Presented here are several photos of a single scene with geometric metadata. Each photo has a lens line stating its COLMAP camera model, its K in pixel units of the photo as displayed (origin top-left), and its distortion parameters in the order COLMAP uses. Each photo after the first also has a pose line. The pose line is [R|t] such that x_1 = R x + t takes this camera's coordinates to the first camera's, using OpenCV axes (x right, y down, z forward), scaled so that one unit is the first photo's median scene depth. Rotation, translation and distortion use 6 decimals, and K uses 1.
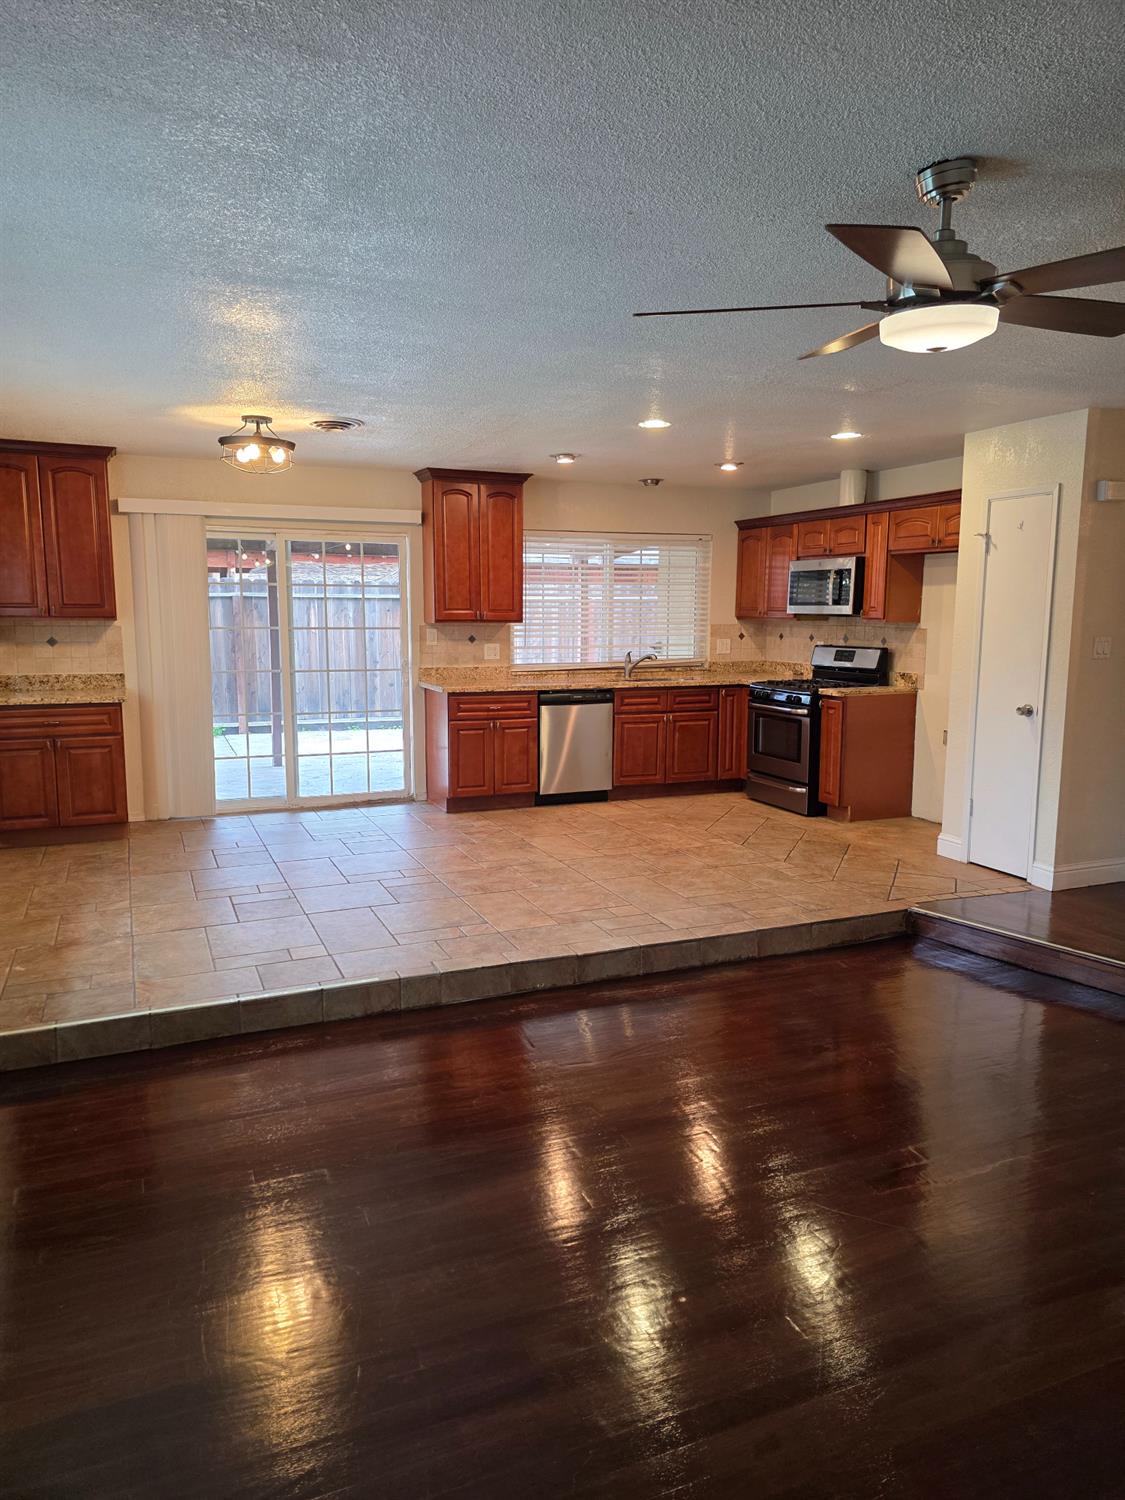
lens RADIAL K [[1018.6, 0, 553.0], [0, 1018.6, 757.4], [0, 0, 1]] dist [0.039520, -0.007355]
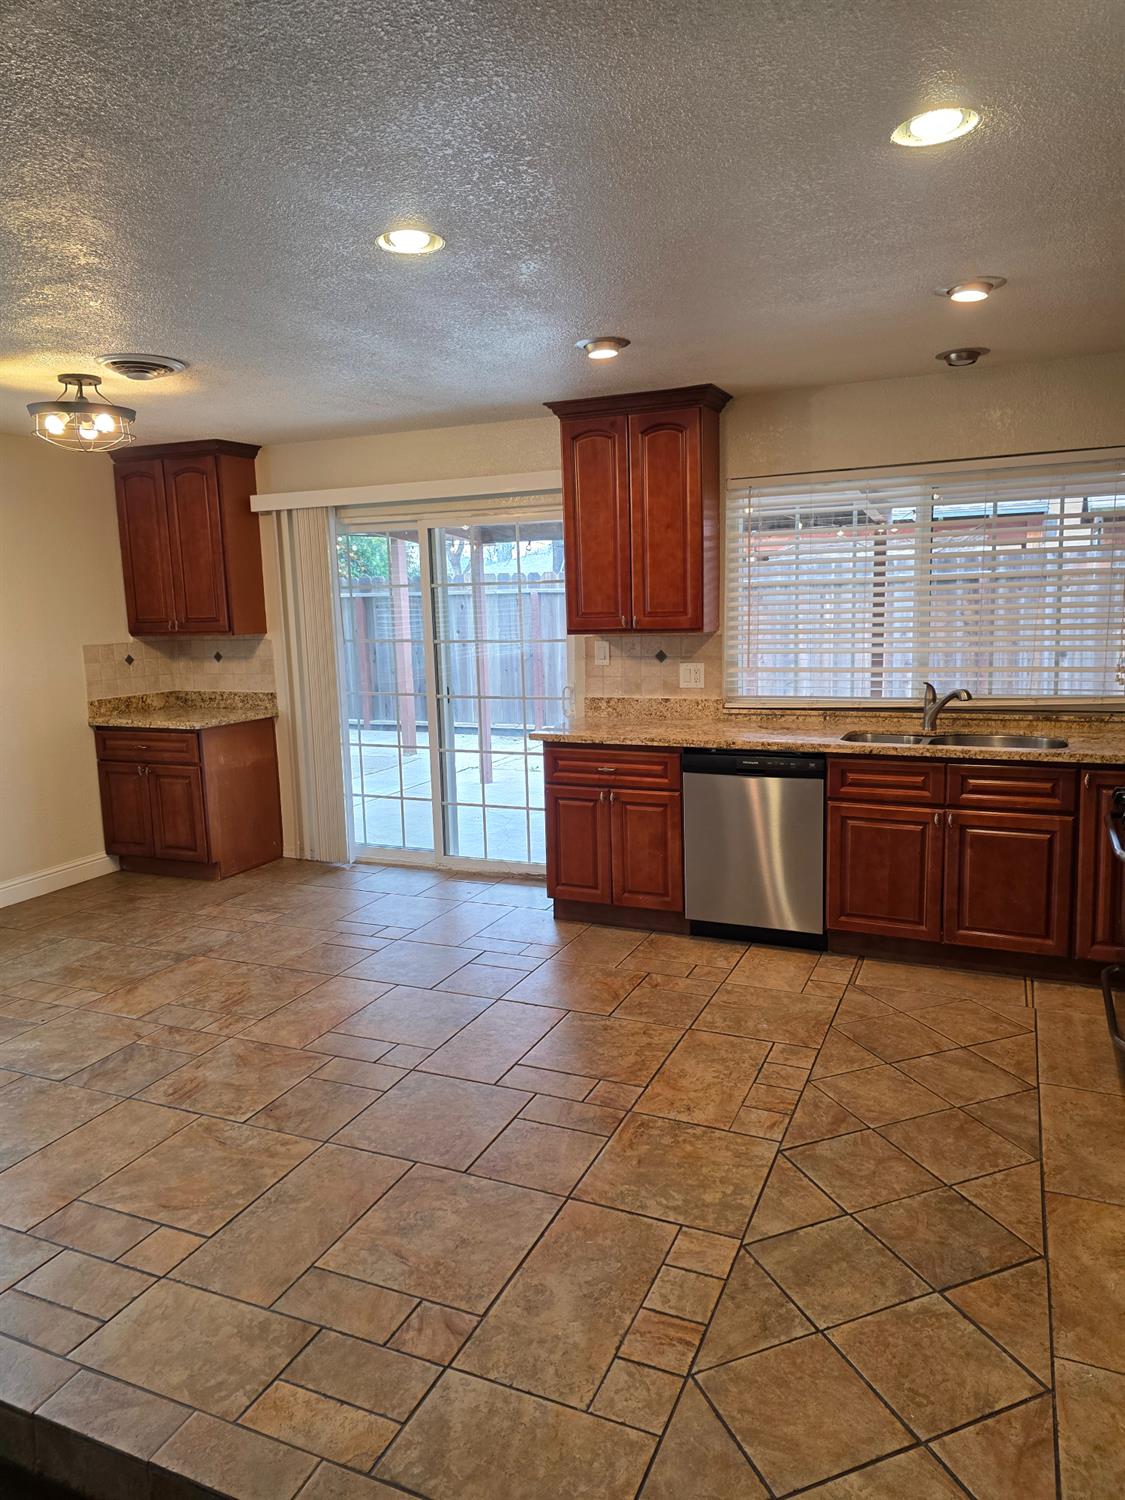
lens RADIAL K [[1018.6, 0, 563.0], [0, 1018.6, 736.4], [0, 0, 1]] dist [0.039520, -0.007355]
pose [[0.683201, 0.077483, -0.726108, 0.375158], [-0.073917, 0.996585, 0.036796, -0.089407], [0.726480, 0.028533, 0.686595, 0.540067]]
